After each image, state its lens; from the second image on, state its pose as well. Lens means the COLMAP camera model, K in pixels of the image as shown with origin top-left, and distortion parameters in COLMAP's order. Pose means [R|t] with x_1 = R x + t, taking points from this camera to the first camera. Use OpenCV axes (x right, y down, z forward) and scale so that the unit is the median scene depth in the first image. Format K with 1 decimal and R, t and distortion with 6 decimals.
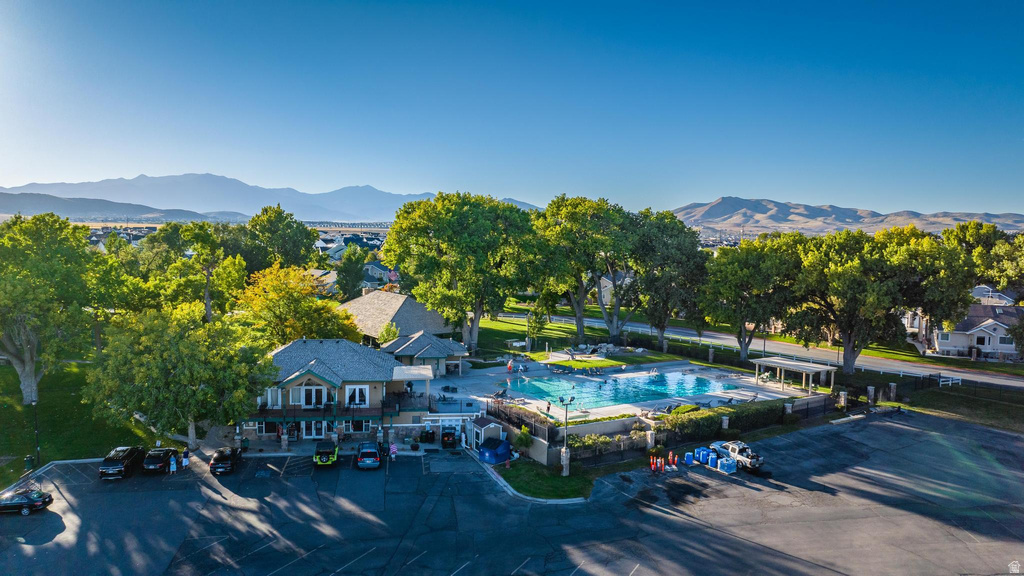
lens RADIAL K [[724.4, 0, 512.6], [0, 724.4, 285.6], [0, 0, 1]] dist [-0.013603, 0.008994]
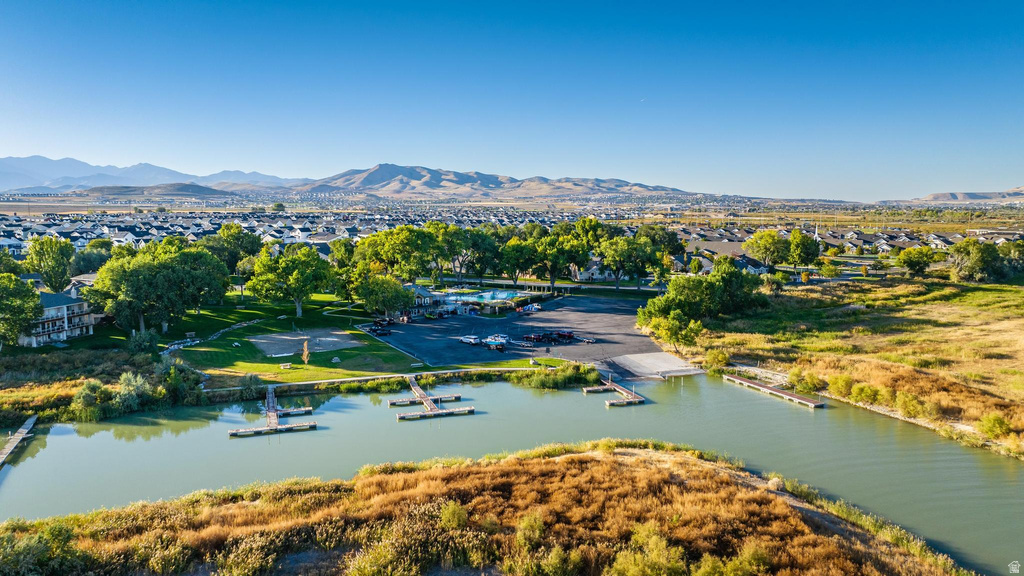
lens RADIAL K [[724.4, 0, 511.5], [0, 724.4, 287.8], [0, 0, 1]] dist [-0.013603, 0.008994]
pose [[0.894909, -0.069831, 0.440752, -0.916322], [0.047766, 0.996996, 0.060975, -0.059233], [-0.443686, -0.033514, 0.895556, -1.445979]]
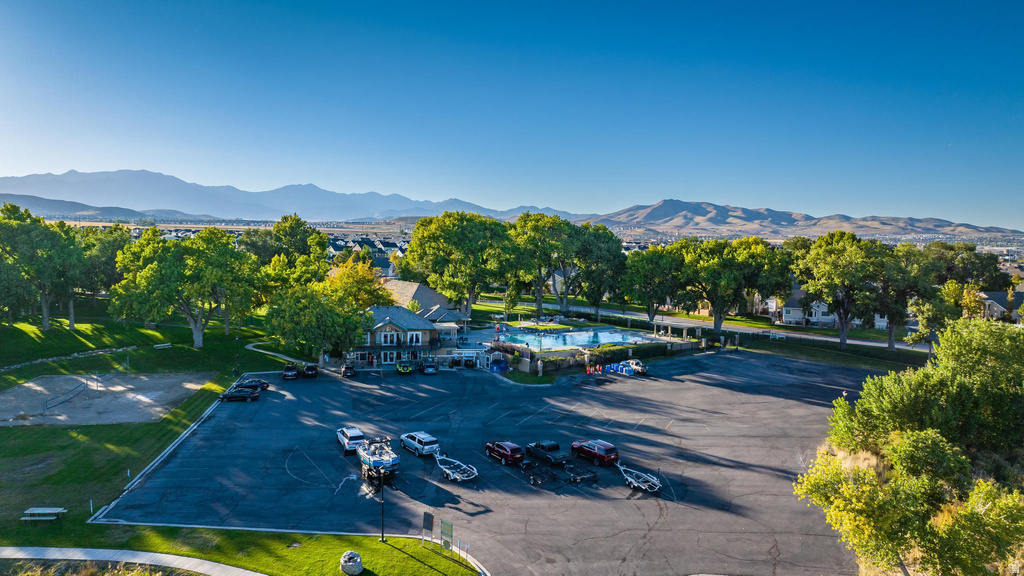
lens RADIAL K [[724.4, 0, 512.2], [0, 724.4, 287.8], [0, 0, 1]] dist [-0.013603, 0.008994]
pose [[0.997180, 0.001017, 0.075036, -0.082935], [-0.001192, 0.999997, 0.002283, 0.022733], [-0.075034, -0.002366, 0.997178, -0.499197]]
